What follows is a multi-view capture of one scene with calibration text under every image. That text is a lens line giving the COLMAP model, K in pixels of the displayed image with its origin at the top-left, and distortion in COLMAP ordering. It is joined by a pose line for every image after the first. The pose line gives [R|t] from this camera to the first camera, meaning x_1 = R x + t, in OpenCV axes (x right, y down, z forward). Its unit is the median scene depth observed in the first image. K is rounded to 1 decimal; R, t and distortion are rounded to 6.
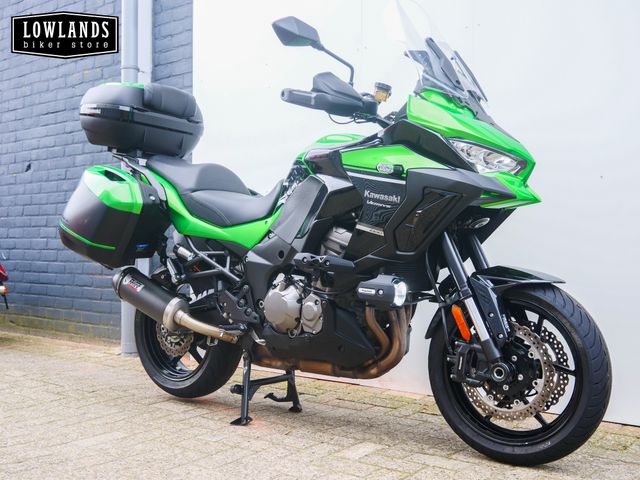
lens RADIAL K [[739.1, 0, 320.0], [0, 739.1, 240.0], [0, 0, 1]] dist [-0.022377, 0.017775]
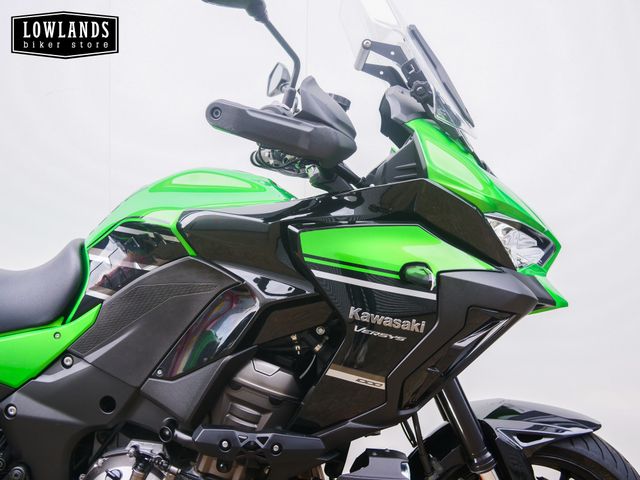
lens RADIAL K [[739.1, 0, 320.0], [0, 739.1, 240.0], [0, 0, 1]] dist [-0.022377, 0.017775]
pose [[0.795862, -0.035716, 0.604424, -0.274716], [-0.017743, 0.996454, 0.082244, -0.157981], [-0.605219, -0.076179, 0.792406, 0.596115]]
